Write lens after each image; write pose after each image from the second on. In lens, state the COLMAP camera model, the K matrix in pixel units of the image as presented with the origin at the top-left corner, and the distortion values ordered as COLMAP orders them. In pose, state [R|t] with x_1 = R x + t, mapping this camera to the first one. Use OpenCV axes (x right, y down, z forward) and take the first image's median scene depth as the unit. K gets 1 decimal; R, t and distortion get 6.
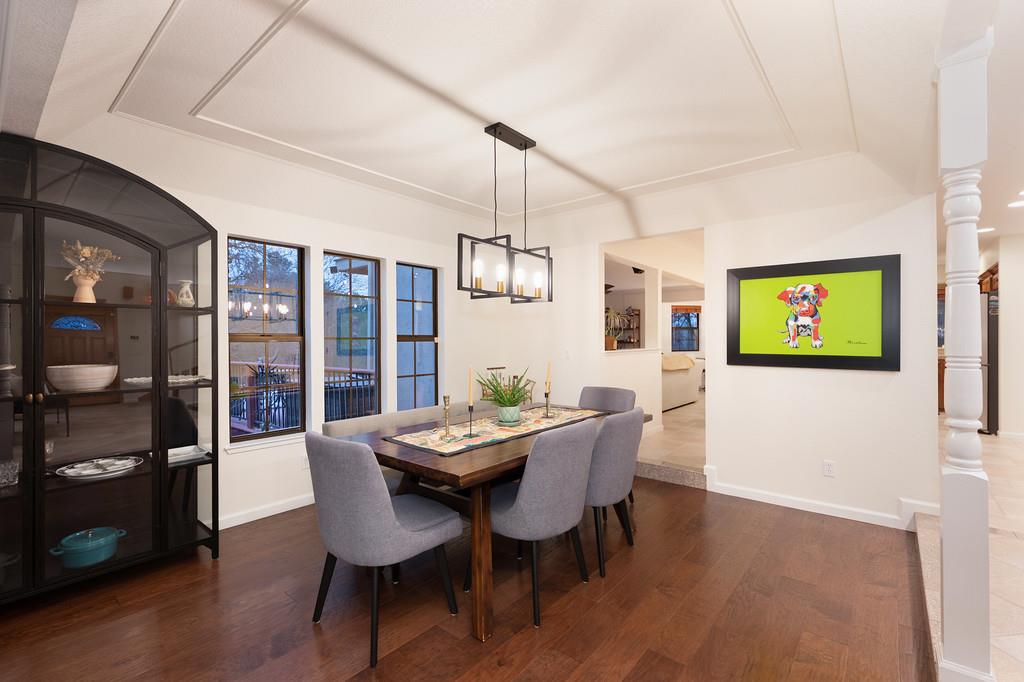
lens RADIAL K [[453.0, 0, 504.1], [0, 453.0, 337.9], [0, 0, 1]] dist [0.001166, -0.000186]
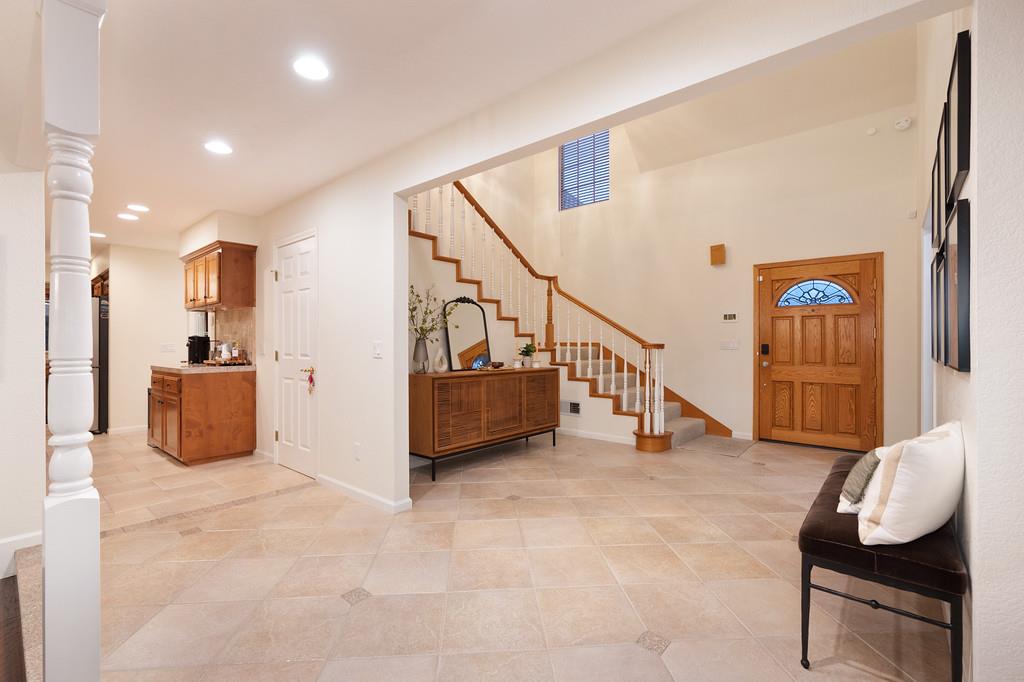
lens RADIAL K [[453.0, 0, 514.2], [0, 453.0, 340.2], [0, 0, 1]] dist [0.001166, -0.000186]
pose [[0.011690, 0.004394, 0.999922, 0.075210], [-0.001274, 0.999990, -0.004379, 0.003688], [-0.999931, -0.001223, 0.011696, 0.070765]]
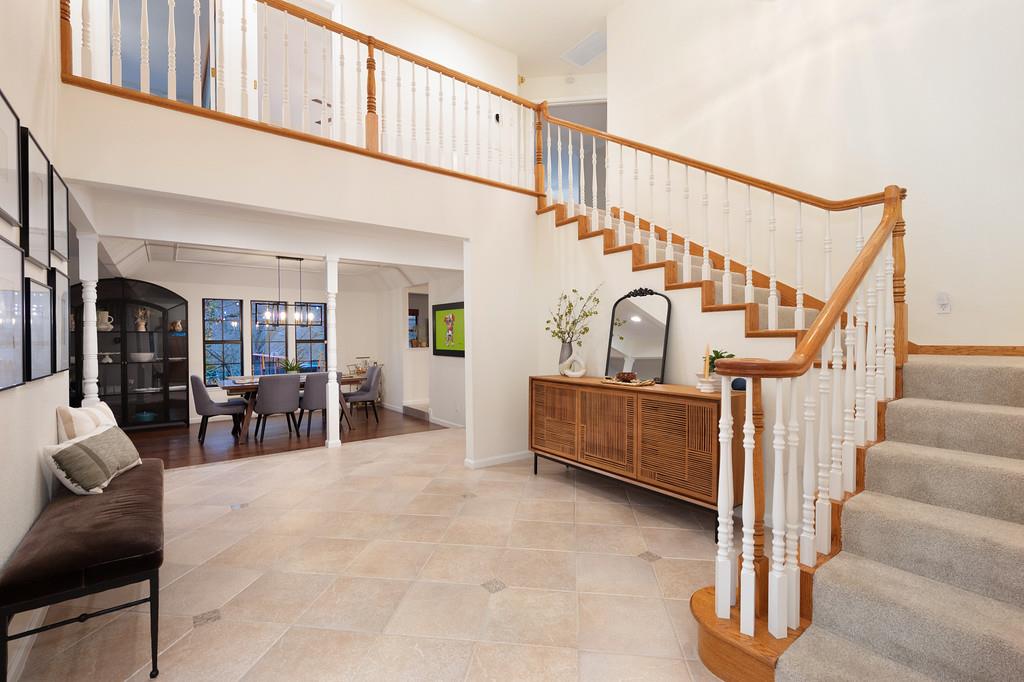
lens RADIAL K [[453.0, 0, 505.3], [0, 453.0, 345.5], [0, 0, 1]] dist [0.001166, -0.000186]
pose [[0.973027, -0.002006, -0.230681, 1.246422], [0.007005, 0.999758, 0.020852, -0.019400], [0.230584, -0.021905, 0.972806, -0.795919]]
